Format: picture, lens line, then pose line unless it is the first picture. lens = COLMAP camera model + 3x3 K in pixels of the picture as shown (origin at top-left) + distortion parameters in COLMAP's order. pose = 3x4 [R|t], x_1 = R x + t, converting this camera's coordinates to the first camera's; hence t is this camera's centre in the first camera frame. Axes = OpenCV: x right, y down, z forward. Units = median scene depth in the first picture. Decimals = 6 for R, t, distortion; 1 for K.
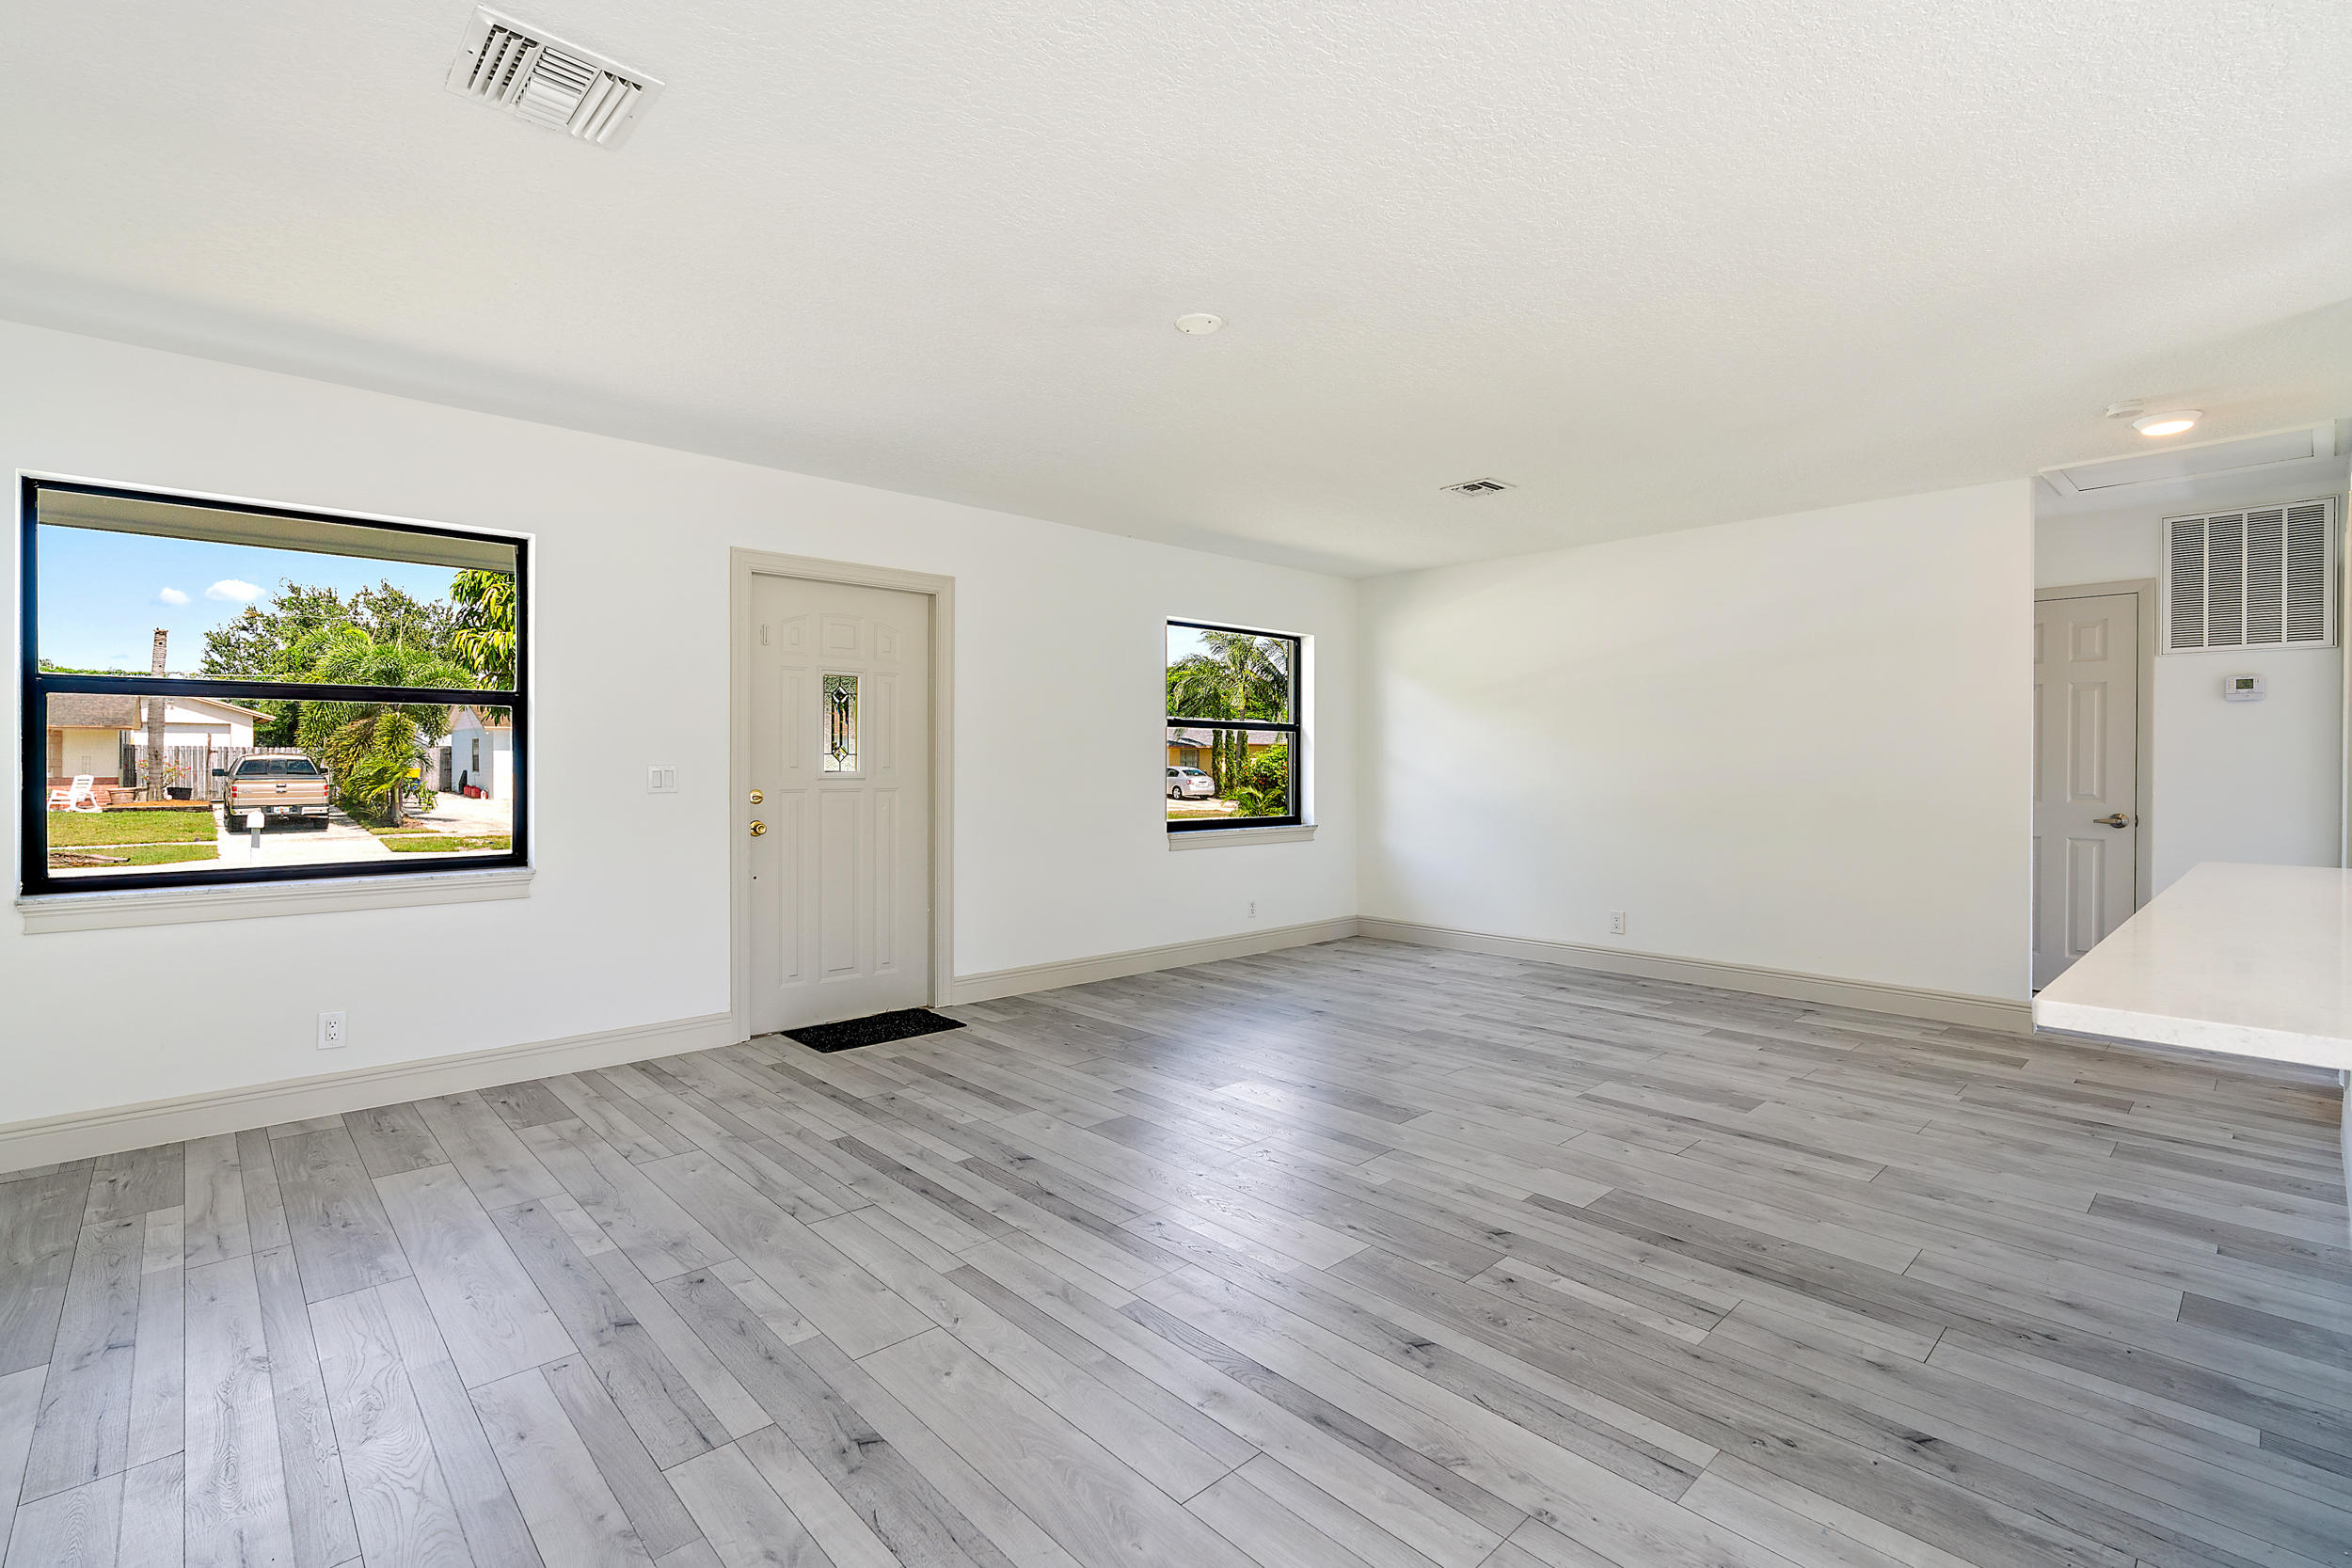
lens RADIAL K [[1061.0, 0, 1168.1], [0, 1061.0, 775.4], [0, 0, 1]] dist [-0.013616, 0.004766]
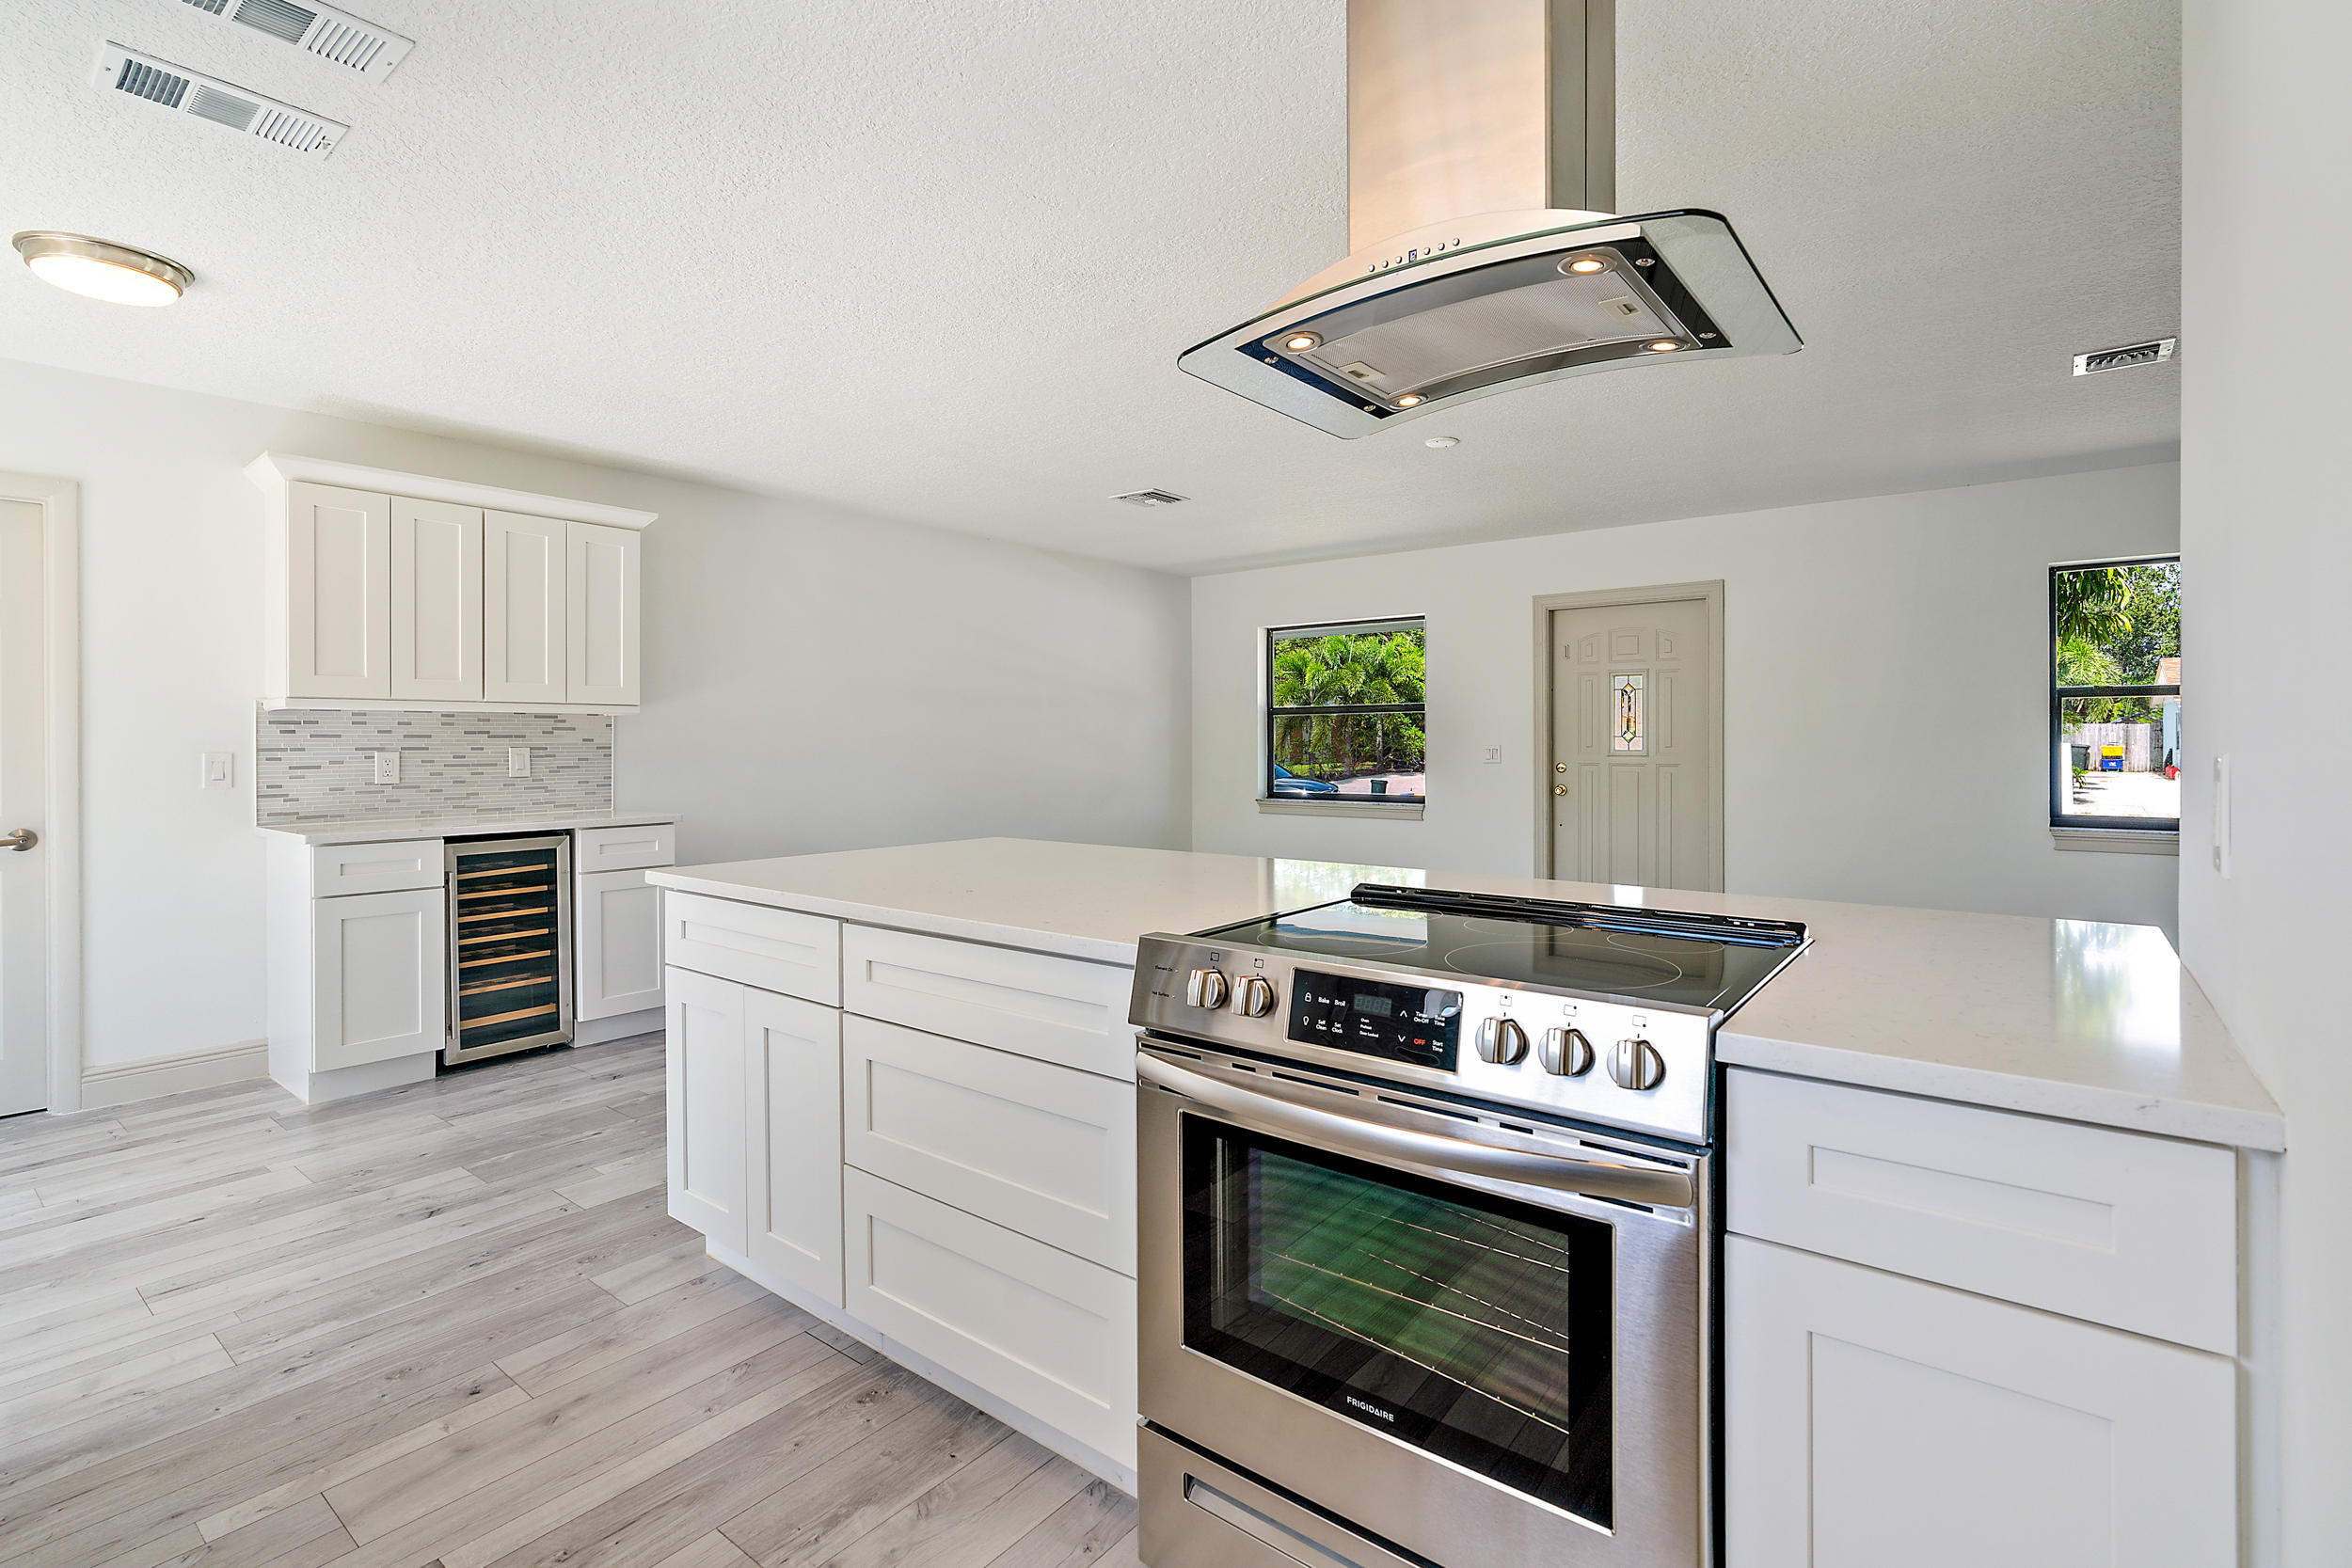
lens RADIAL K [[1061.0, 0, 1168.1], [0, 1061.0, 775.4], [0, 0, 1]] dist [-0.013616, 0.004766]
pose [[0.143937, 0.027831, -0.989195, 1.133510], [-0.007206, 0.999607, 0.027076, -0.004996], [0.989561, 0.003231, 0.144081, 0.336833]]
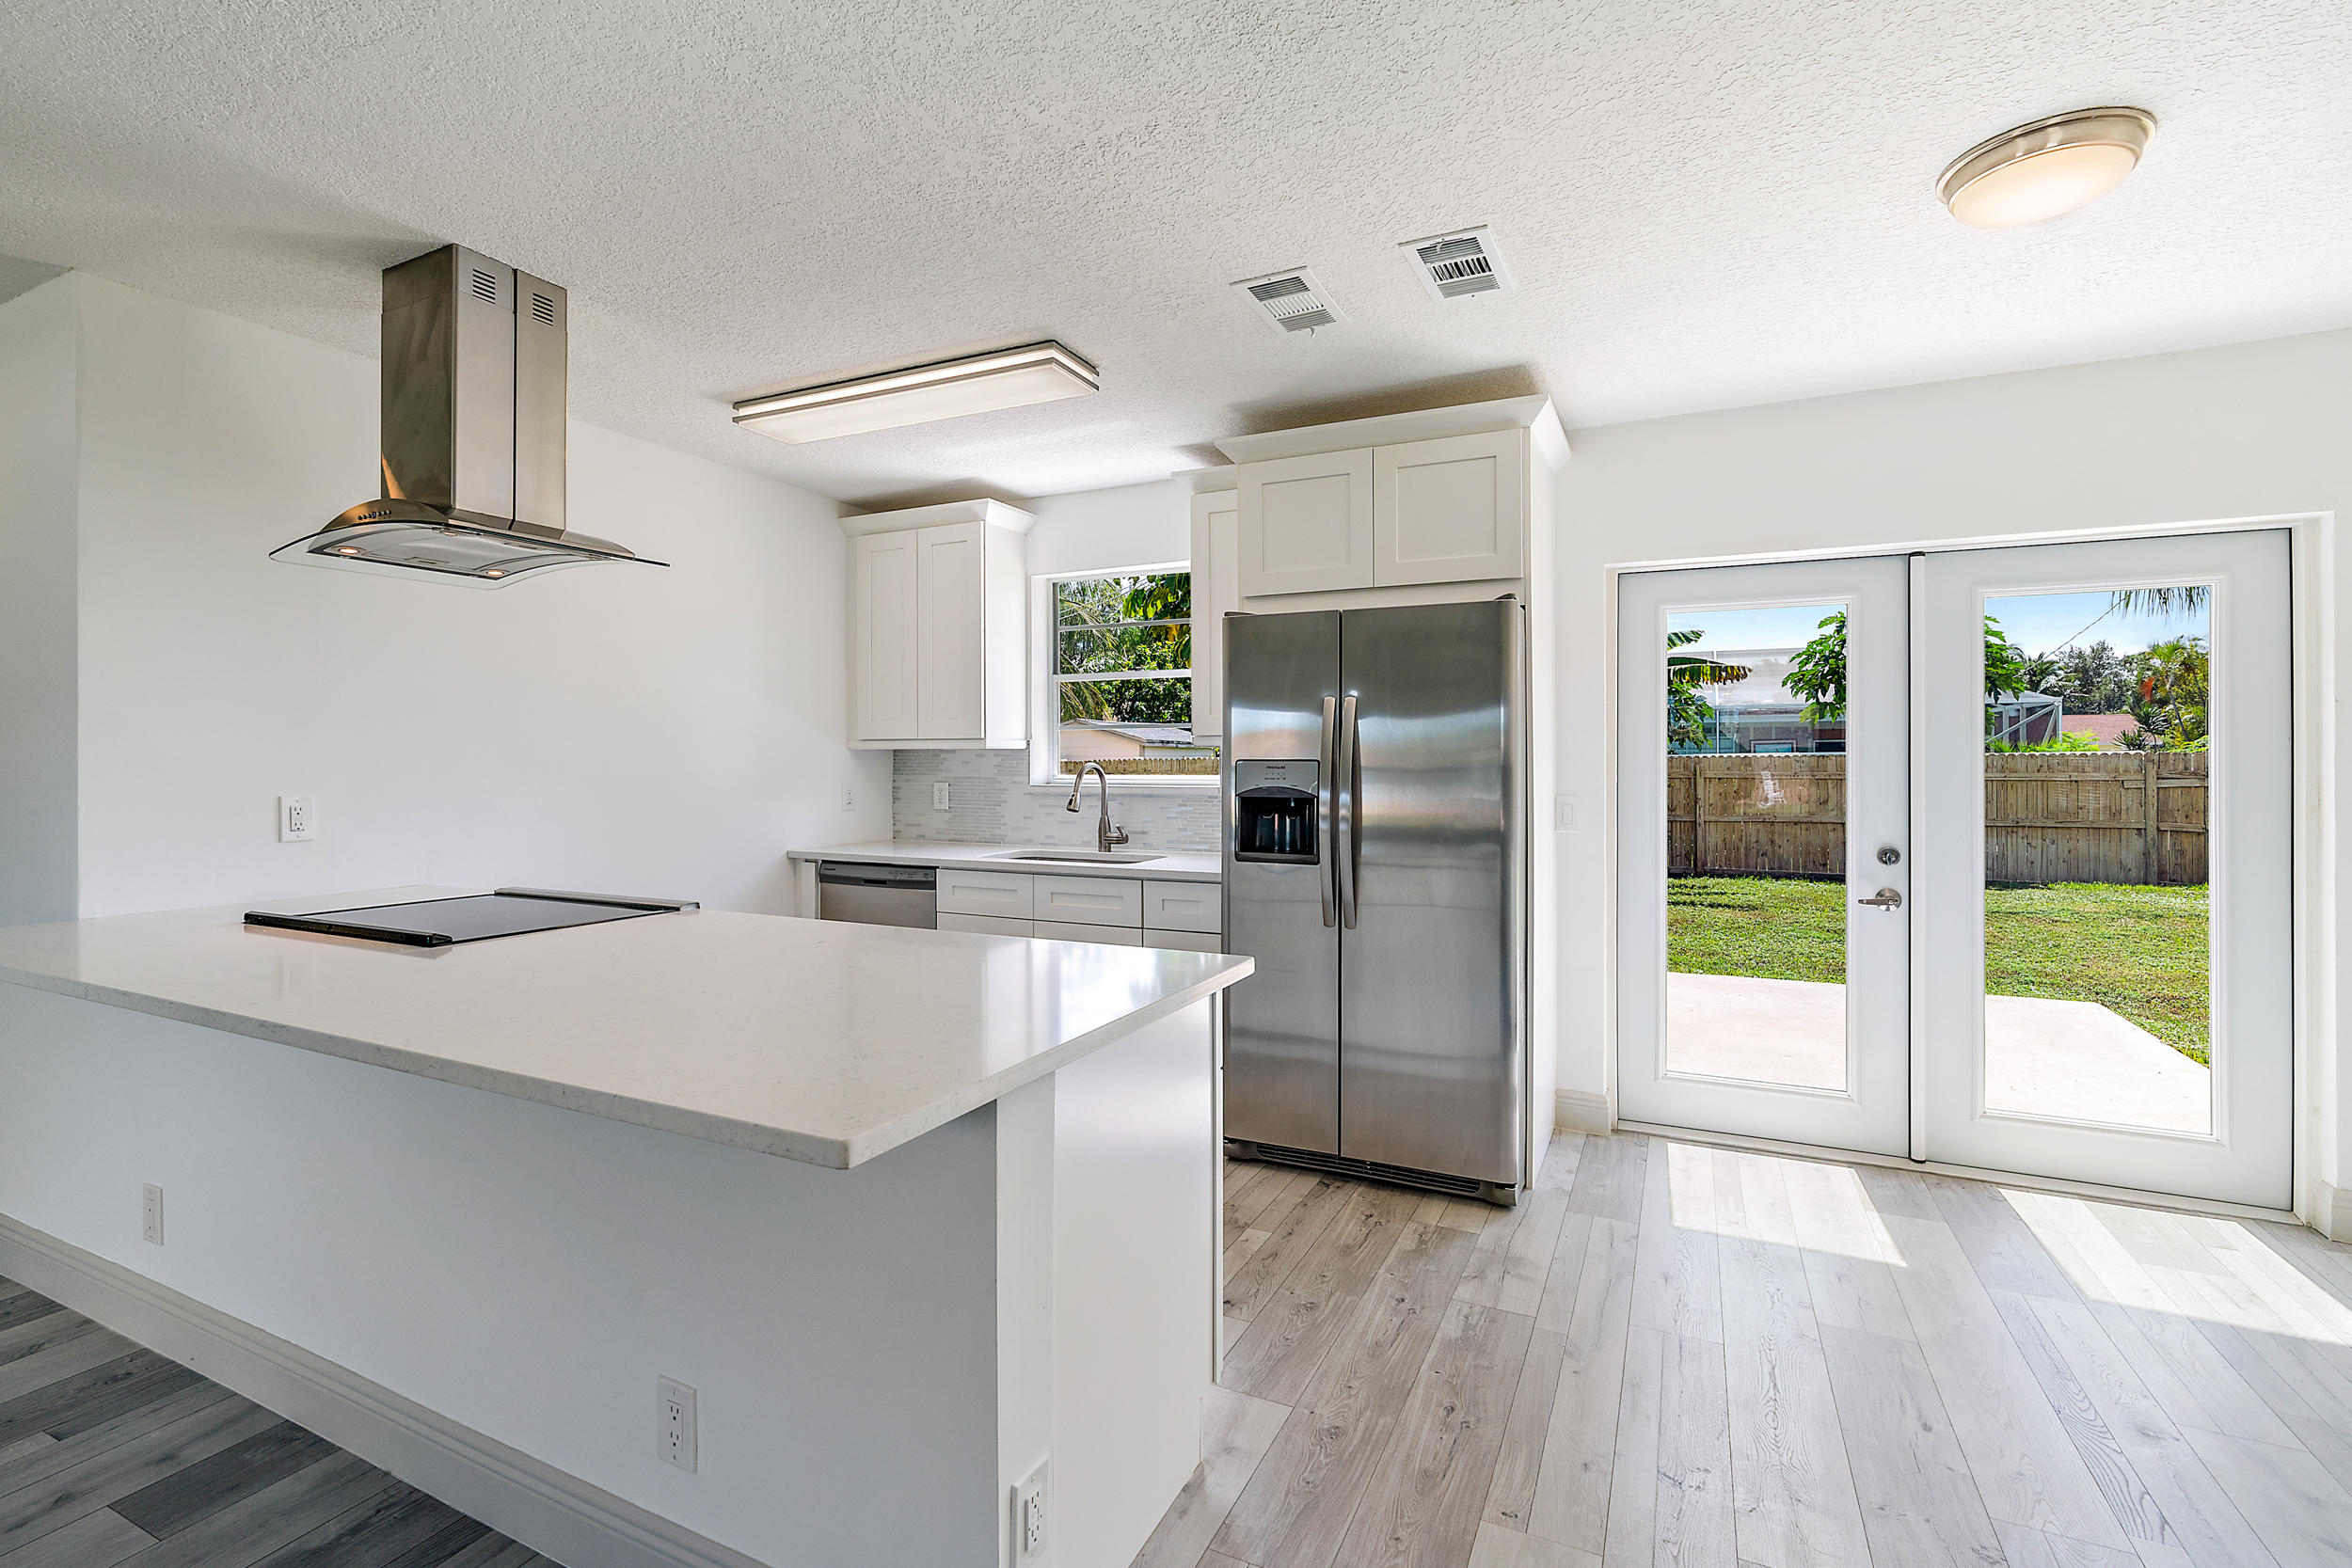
lens RADIAL K [[1062.2, 0, 1165.8], [0, 1062.2, 755.3], [0, 0, 1]] dist [-0.001182, 0.001018]
pose [[-0.355319, 0.002154, 0.934743, -0.021204], [0.012656, 0.999917, 0.002506, -0.030491], [-0.934659, 0.012721, -0.355316, 0.343089]]
